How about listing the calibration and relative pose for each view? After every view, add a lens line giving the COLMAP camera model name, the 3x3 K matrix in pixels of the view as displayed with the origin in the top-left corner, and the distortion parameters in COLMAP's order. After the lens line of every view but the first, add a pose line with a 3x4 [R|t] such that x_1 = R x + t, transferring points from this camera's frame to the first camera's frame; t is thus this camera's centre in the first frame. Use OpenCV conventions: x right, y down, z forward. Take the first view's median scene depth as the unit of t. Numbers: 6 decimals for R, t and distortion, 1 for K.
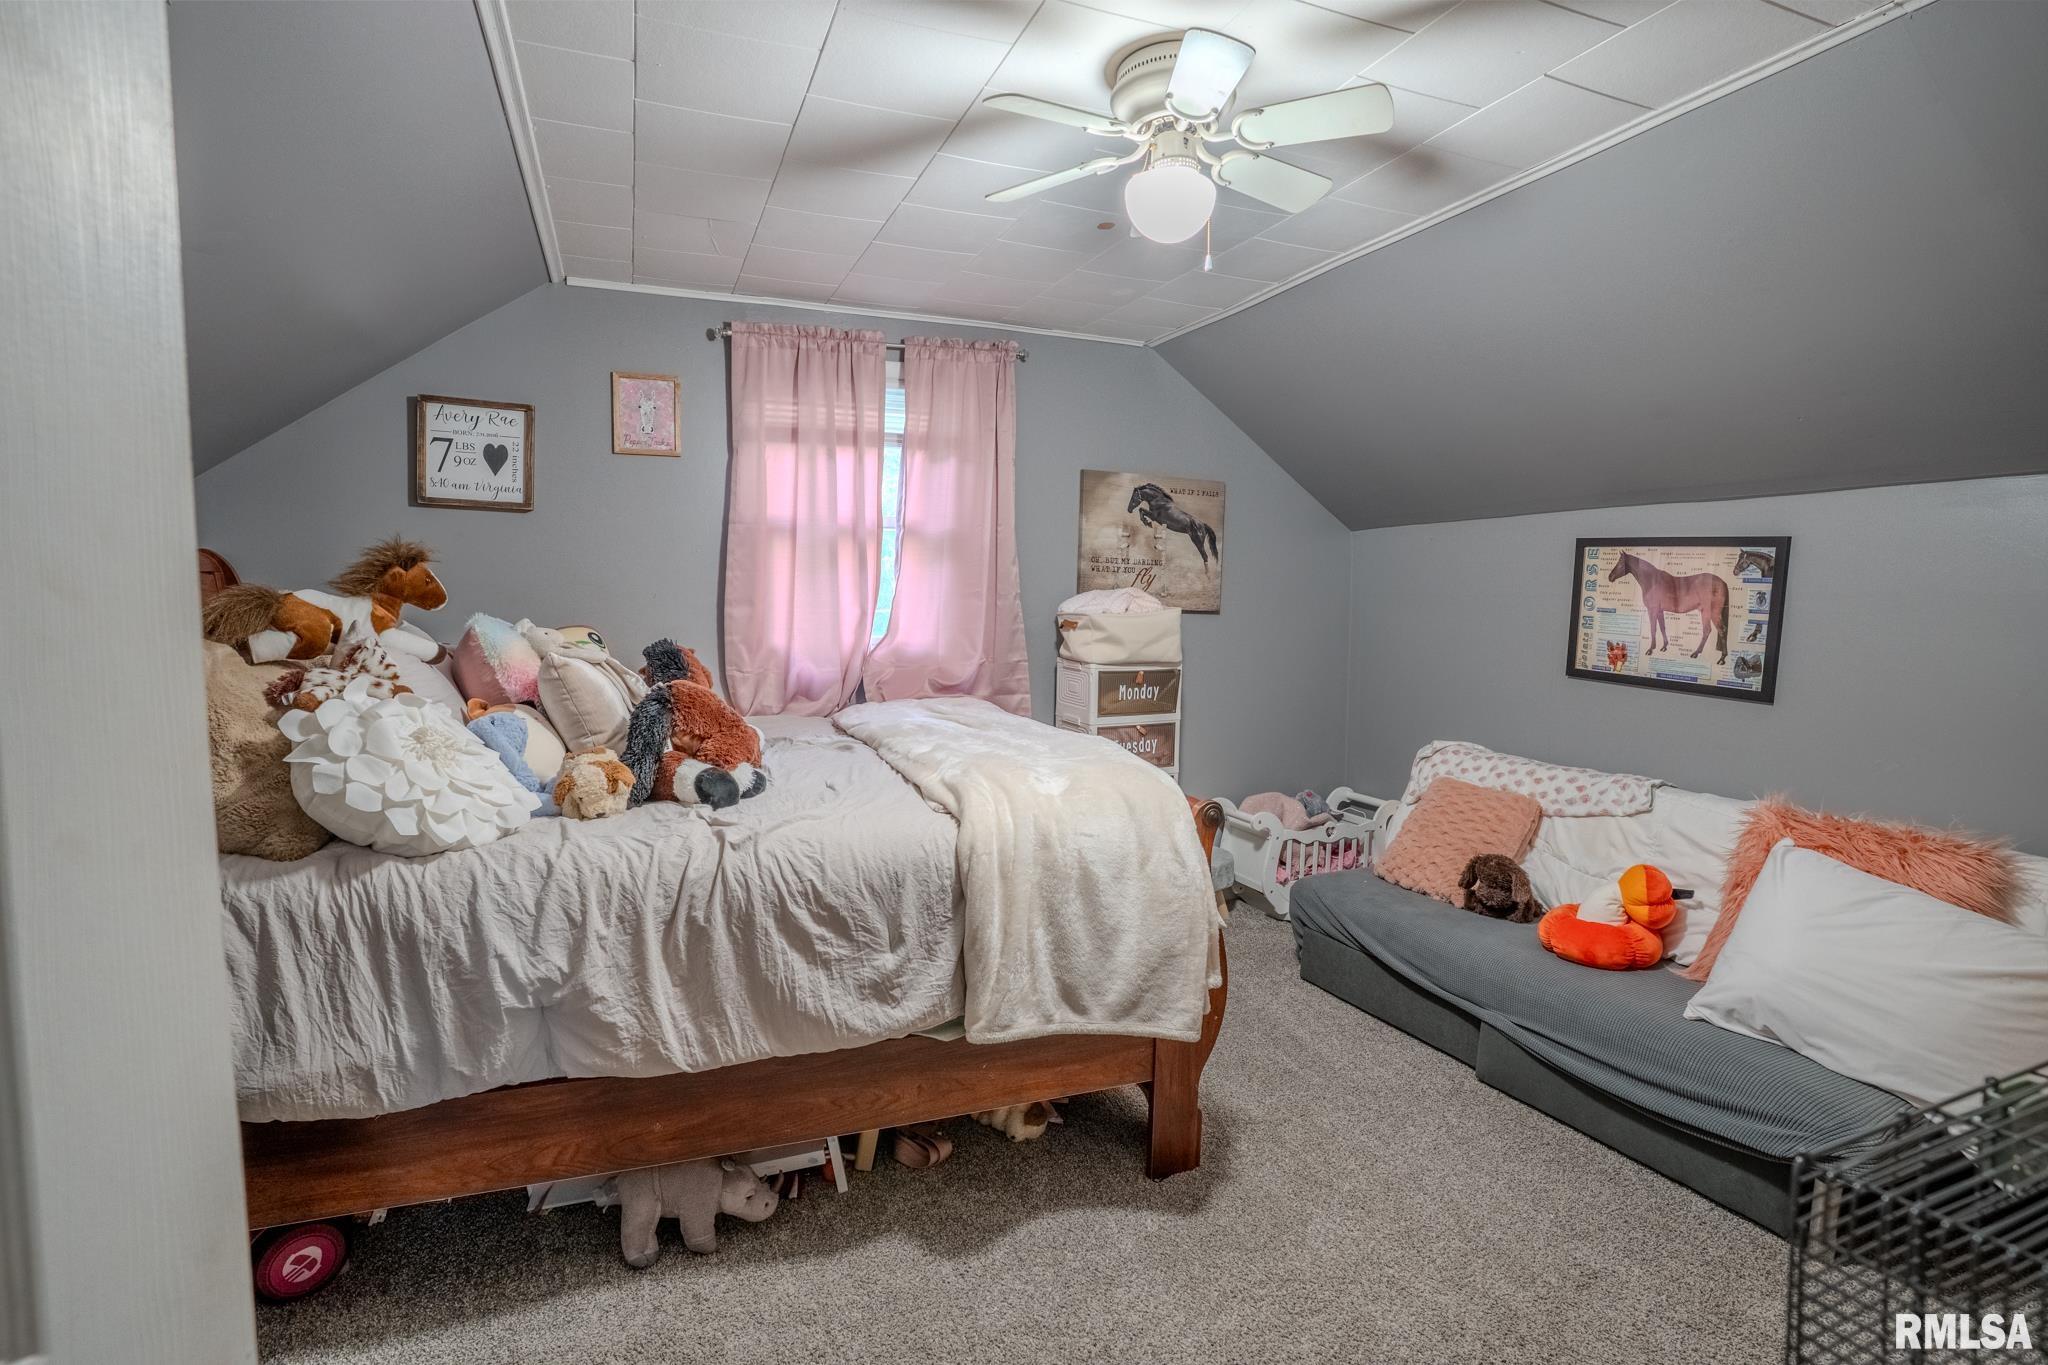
lens RADIAL K [[991.4, 0, 1024.0], [0, 991.4, 682.5], [0, 0, 1]] dist [-0.084259, 0.042704]
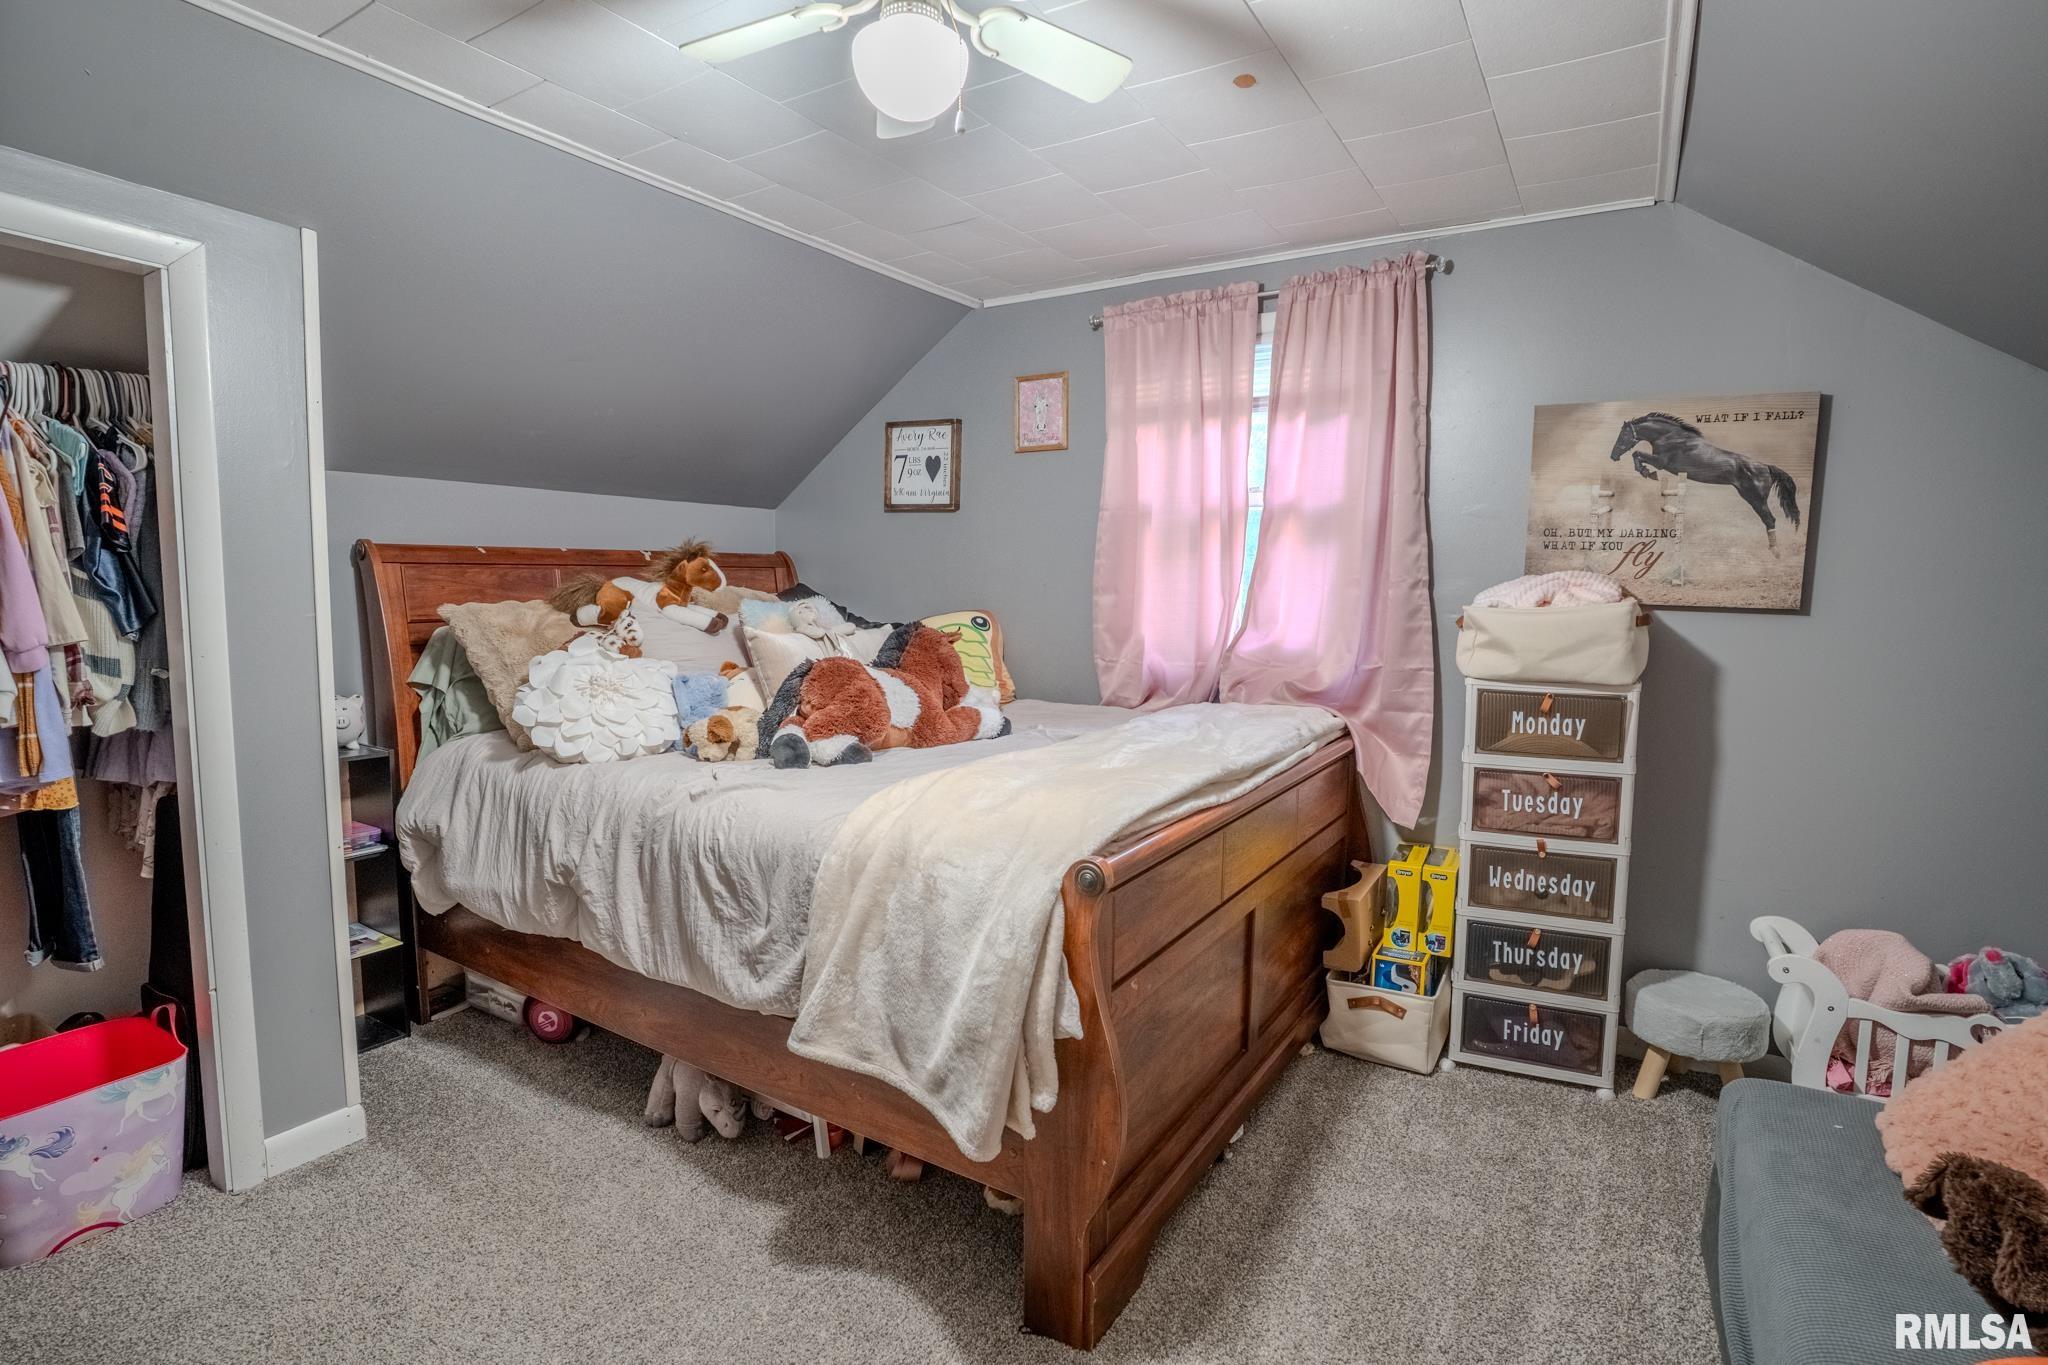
lens RADIAL K [[991.4, 0, 1024.0], [0, 991.4, 682.5], [0, 0, 1]] dist [-0.084259, 0.042704]
pose [[0.603974, 0.071289, -0.793809, 0.456515], [-0.070761, 0.996855, 0.035684, -0.018635], [0.793856, 0.034619, 0.607119, 0.332057]]
